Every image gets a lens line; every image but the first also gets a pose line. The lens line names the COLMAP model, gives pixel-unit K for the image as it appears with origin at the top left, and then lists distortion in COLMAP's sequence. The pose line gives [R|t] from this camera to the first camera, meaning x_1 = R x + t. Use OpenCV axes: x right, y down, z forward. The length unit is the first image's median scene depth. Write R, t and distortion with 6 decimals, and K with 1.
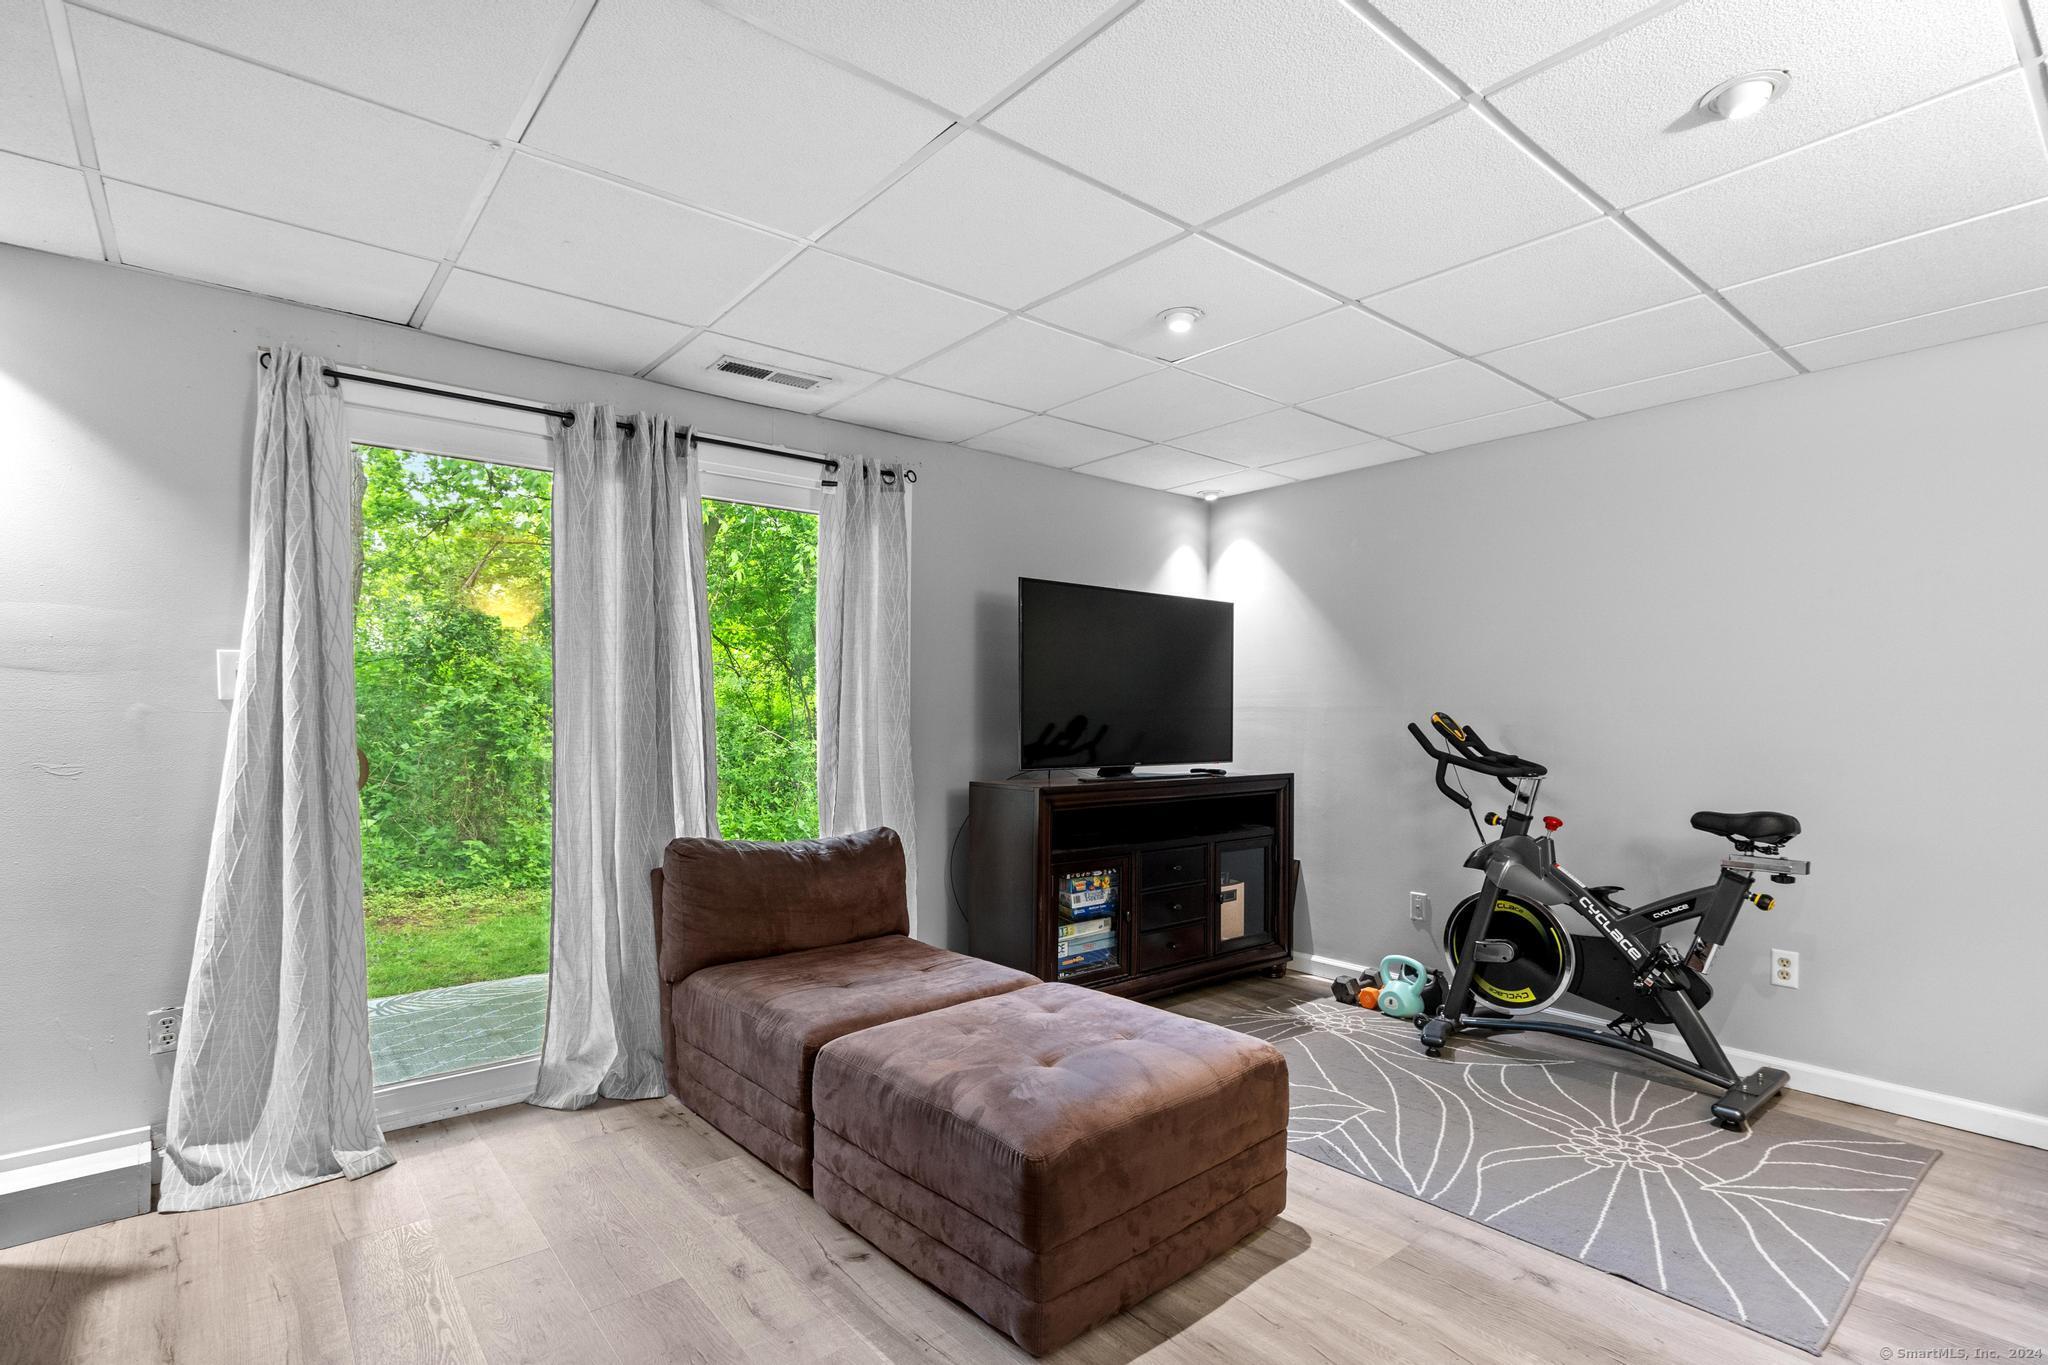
lens RADIAL K [[990.0, 0, 1028.5], [0, 990.0, 715.3], [0, 0, 1]] dist [0.001613, 0.000204]
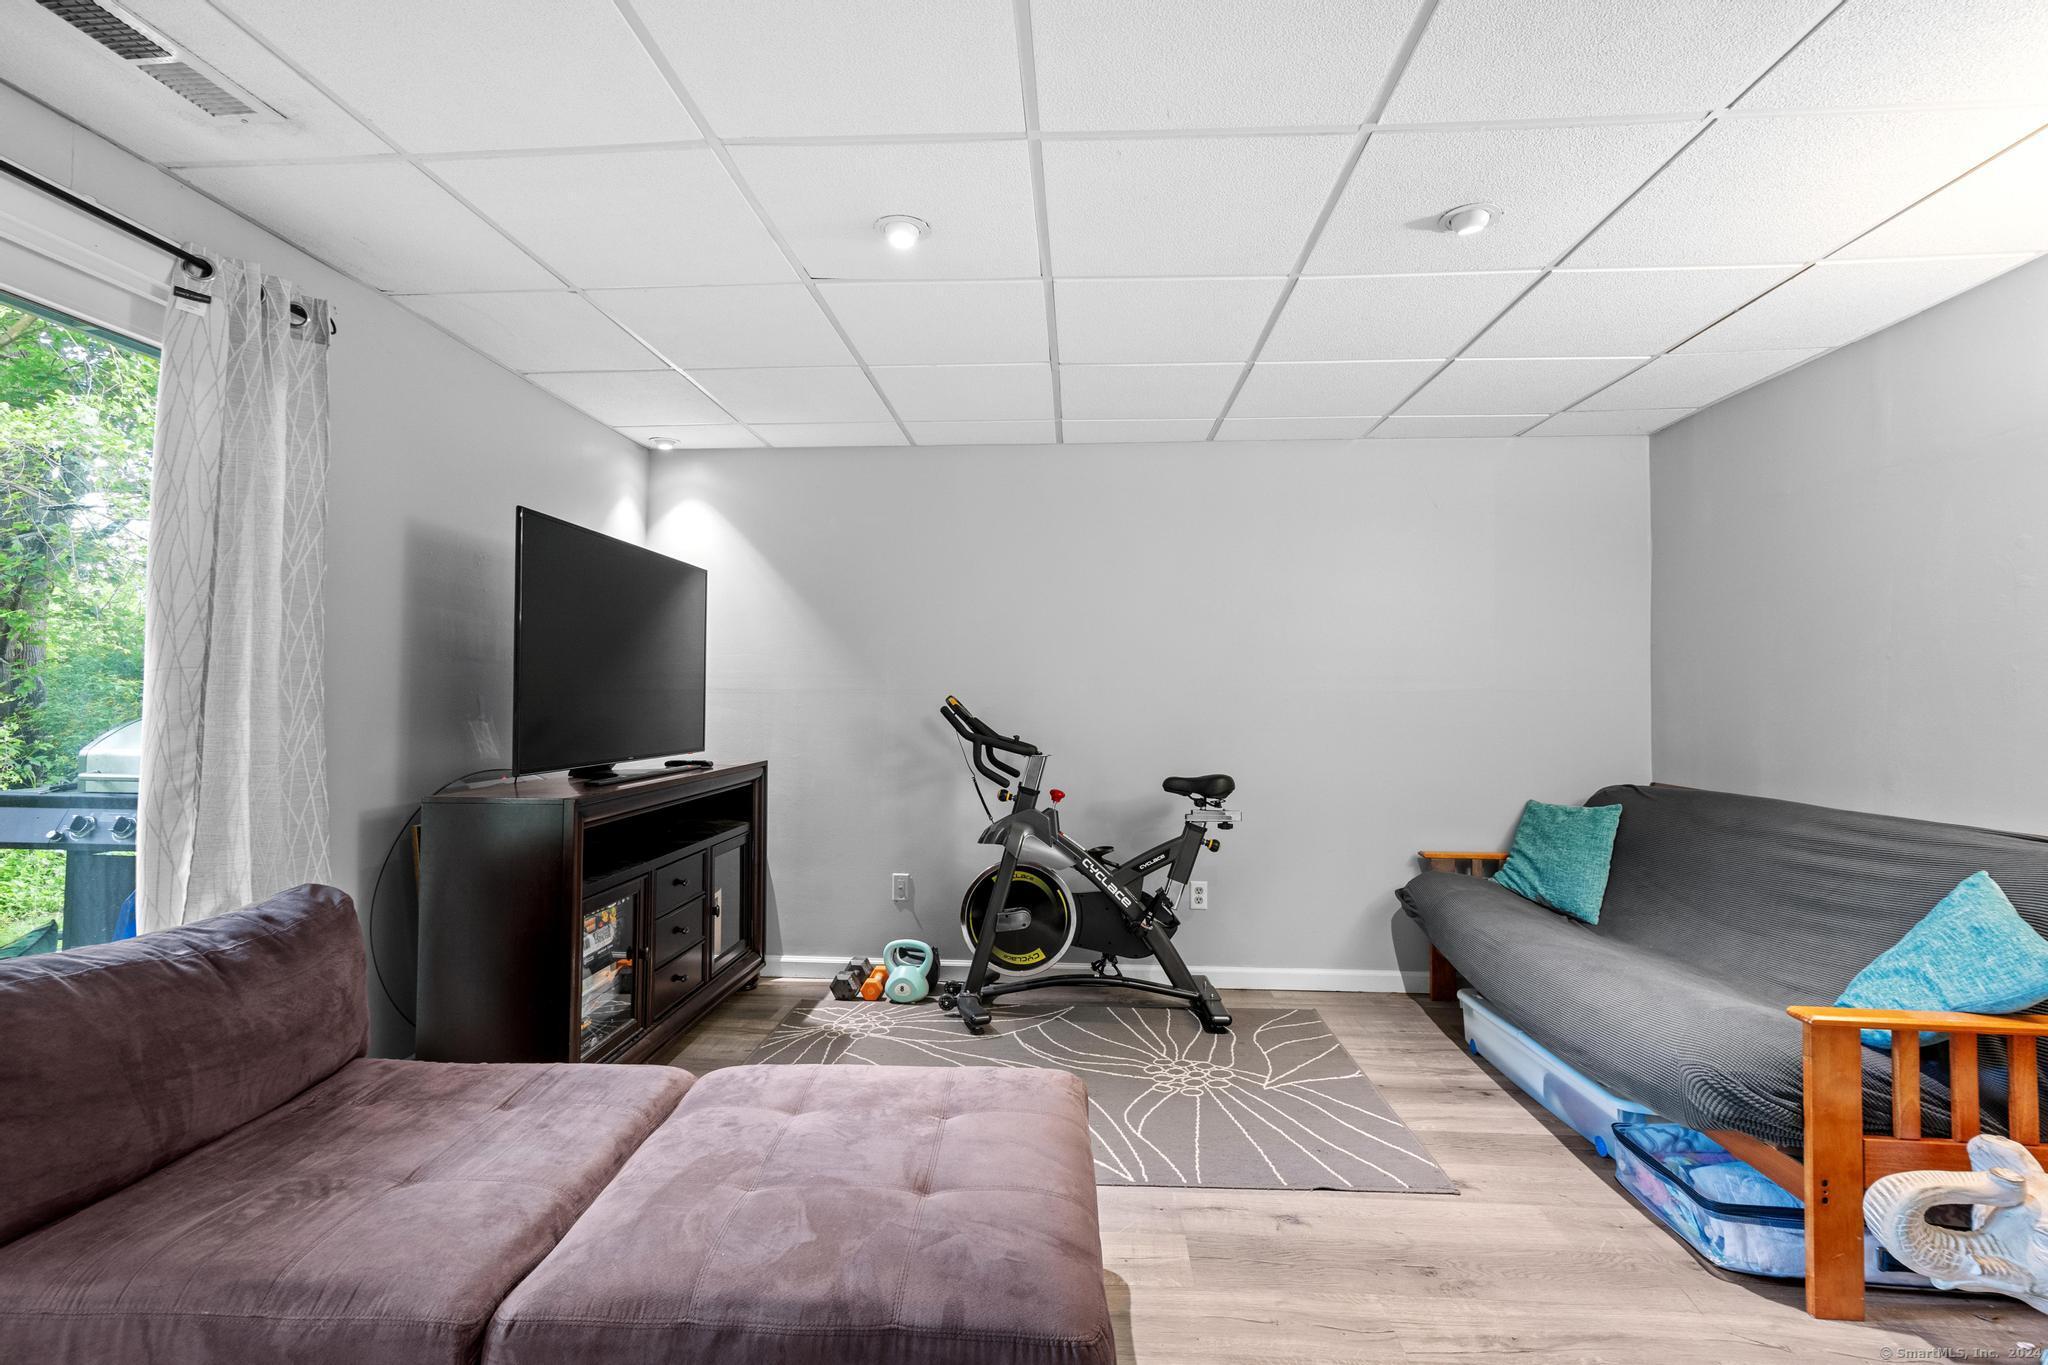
lens RADIAL K [[940.8, 0, 1024.7], [0, 940.8, 664.3], [0, 0, 1]] dist [-0.014249, 0.007228]
pose [[0.689491, 0.025647, 0.723840, -0.268717], [-0.002260, 0.999444, -0.033260, -0.003277], [-0.724291, 0.021297, 0.689165, 0.296447]]
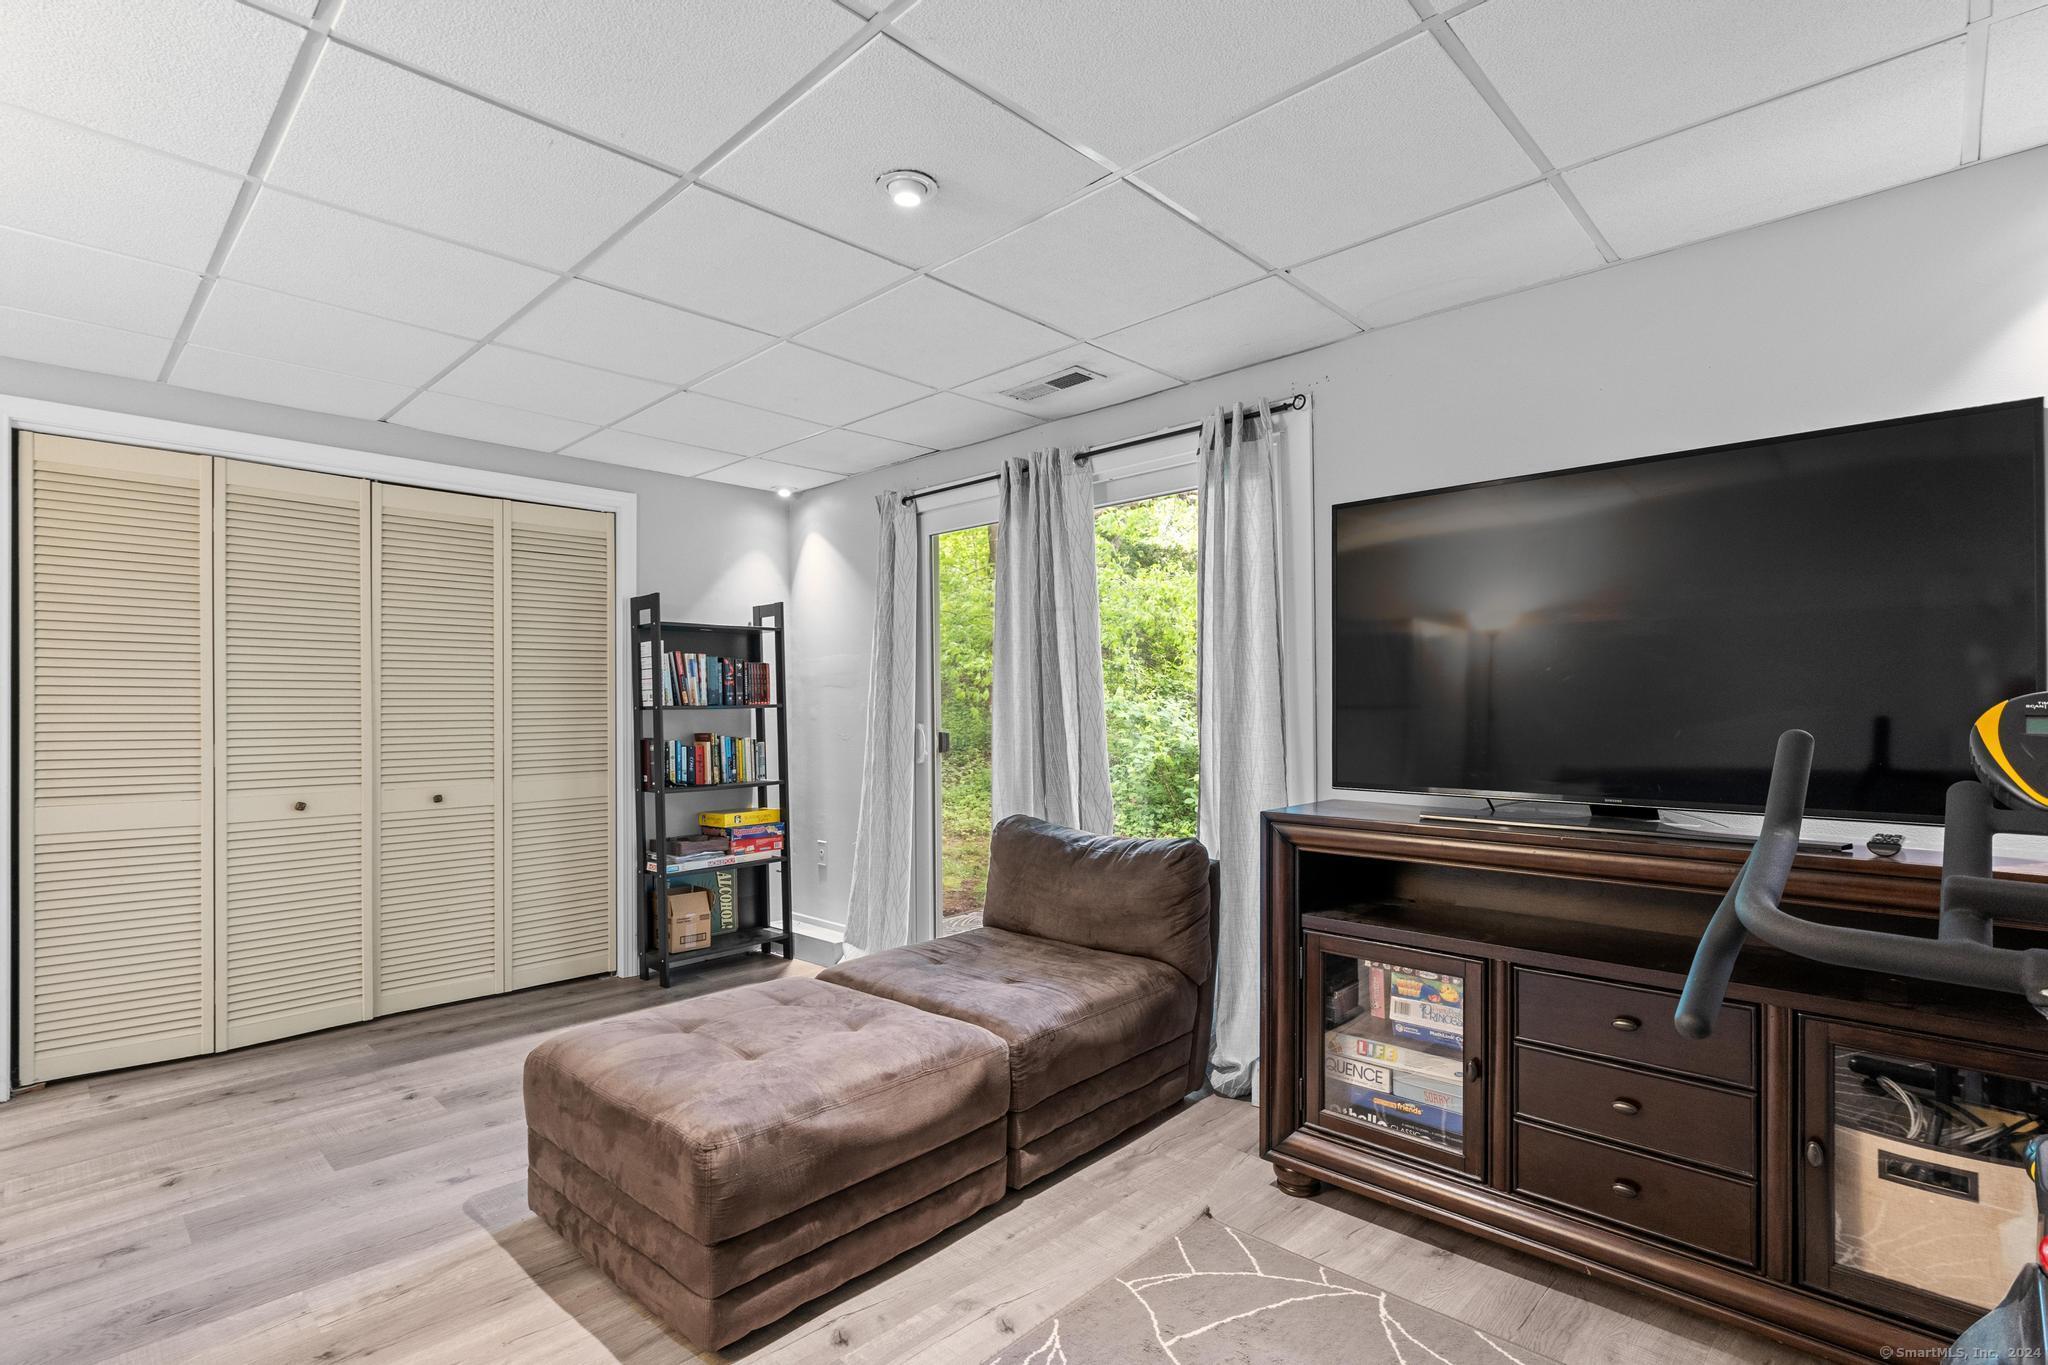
lens RADIAL K [[990.0, 0, 1028.5], [0, 990.0, 715.3], [0, 0, 1]] dist [0.001613, 0.000204]
pose [[0.098275, 0.004563, -0.995149, 0.705620], [0.006177, 0.999967, 0.005195, 0.000923], [0.995140, -0.006658, 0.098243, 0.792670]]
